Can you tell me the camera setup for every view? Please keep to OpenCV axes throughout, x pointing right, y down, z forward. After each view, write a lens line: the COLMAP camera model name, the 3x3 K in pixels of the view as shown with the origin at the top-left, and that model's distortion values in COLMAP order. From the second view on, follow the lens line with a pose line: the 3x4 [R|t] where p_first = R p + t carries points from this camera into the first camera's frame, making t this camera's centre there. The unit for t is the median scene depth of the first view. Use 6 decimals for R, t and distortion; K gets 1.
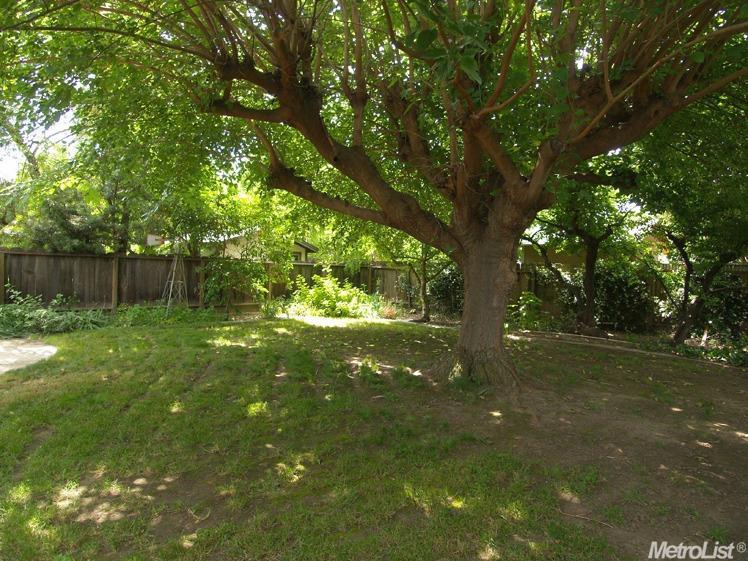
lens RADIAL K [[472.0, 0, 369.6], [0, 472.0, 279.5], [0, 0, 1]] dist [-0.030402, 0.000164]
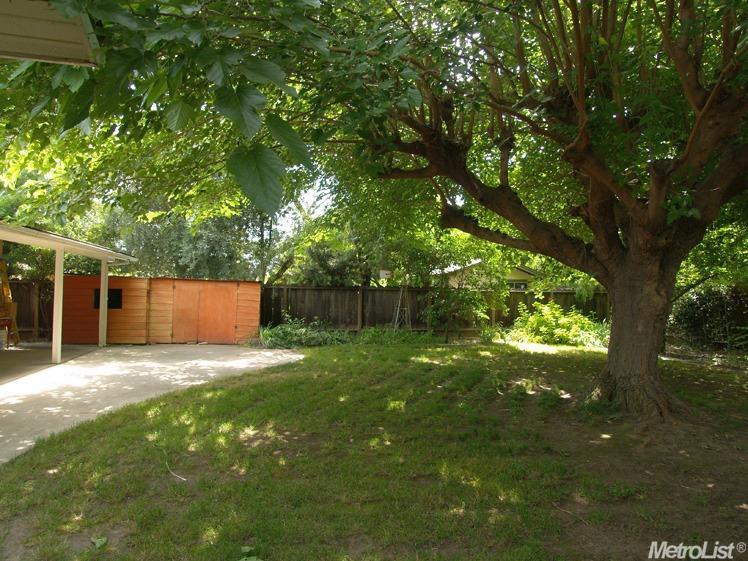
lens RADIAL K [[472.0, 0, 369.6], [0, 472.0, 279.5], [0, 0, 1]] dist [-0.030402, 0.000164]
pose [[0.842589, -0.034909, -0.537424, 0.147758], [0.002109, 0.998103, -0.061526, 0.004044], [0.538553, 0.050708, 0.841065, -0.050017]]
